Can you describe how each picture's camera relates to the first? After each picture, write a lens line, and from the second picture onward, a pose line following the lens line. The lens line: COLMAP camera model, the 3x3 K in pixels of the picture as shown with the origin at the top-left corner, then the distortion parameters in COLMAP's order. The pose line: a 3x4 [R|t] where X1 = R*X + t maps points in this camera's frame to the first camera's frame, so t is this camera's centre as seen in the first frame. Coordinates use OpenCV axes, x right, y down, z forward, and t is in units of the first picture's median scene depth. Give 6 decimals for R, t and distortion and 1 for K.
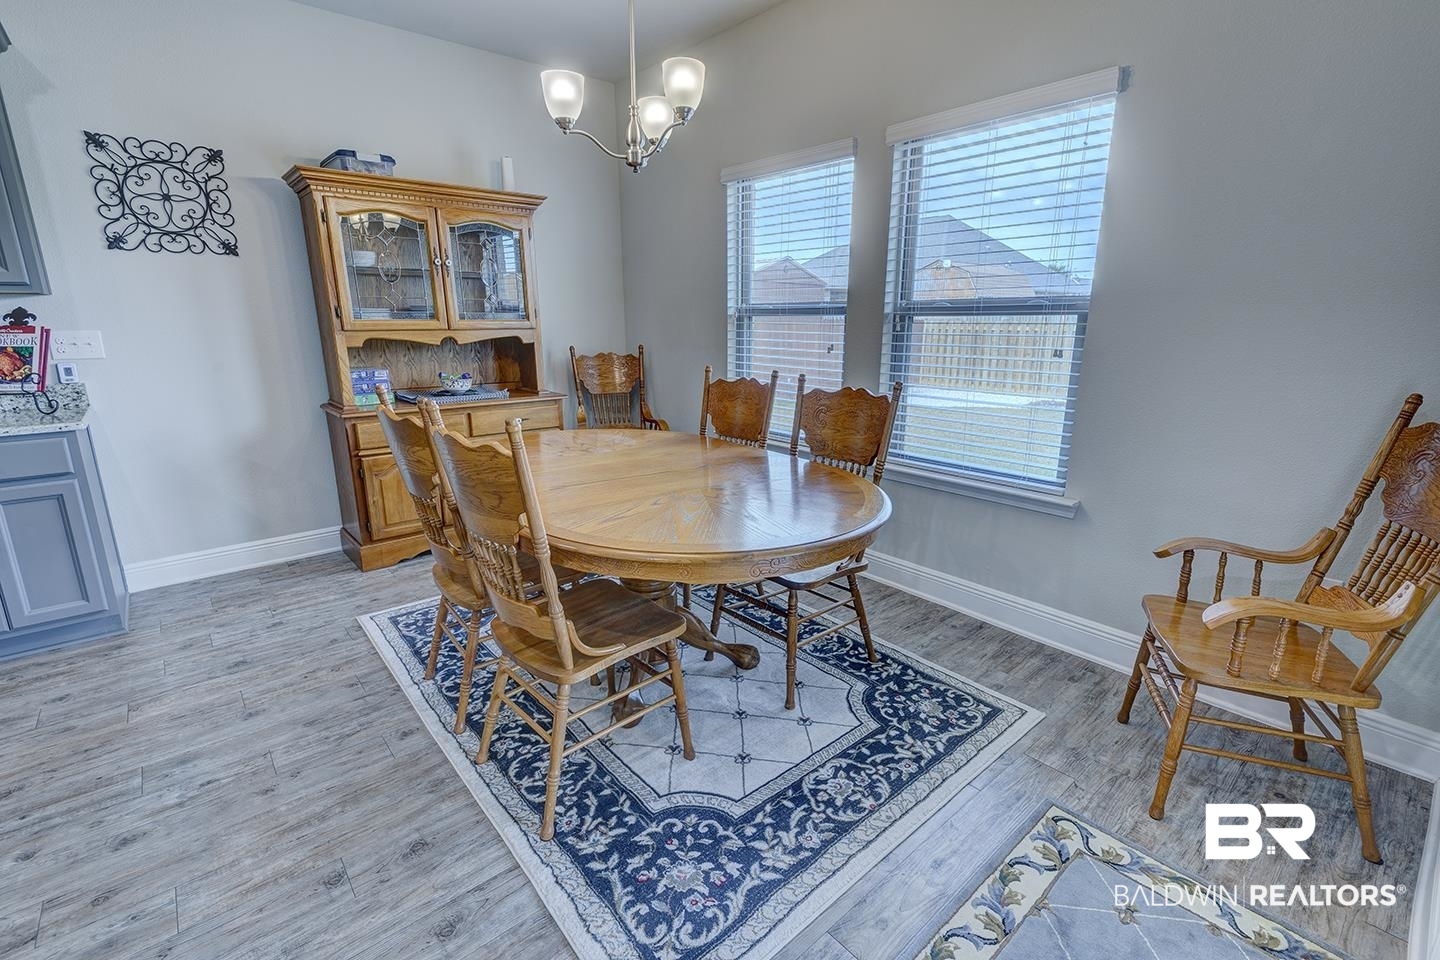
lens RADIAL K [[661.2, 0, 714.3], [0, 661.2, 487.9], [0, 0, 1]] dist [0.012890, -0.005629]
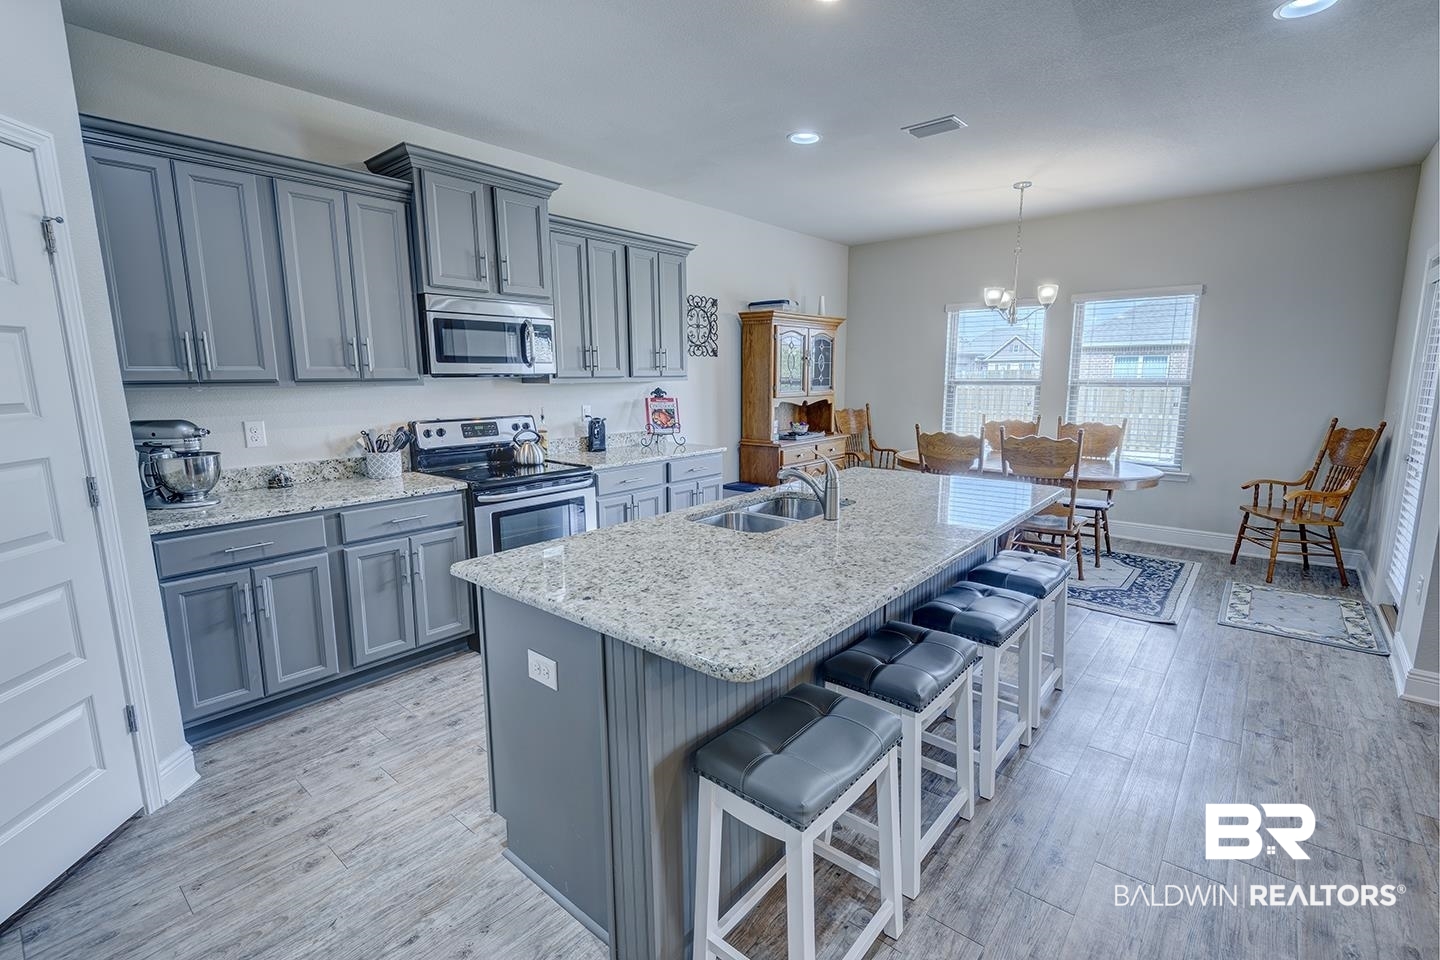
lens RADIAL K [[661.2, 0, 724.0], [0, 661.2, 482.3], [0, 0, 1]] dist [0.012890, -0.005629]
pose [[0.986930, -0.030403, 0.158257, -1.236624], [0.045114, 0.994900, -0.090210, 0.169496], [-0.154708, 0.096171, 0.983268, -0.844134]]
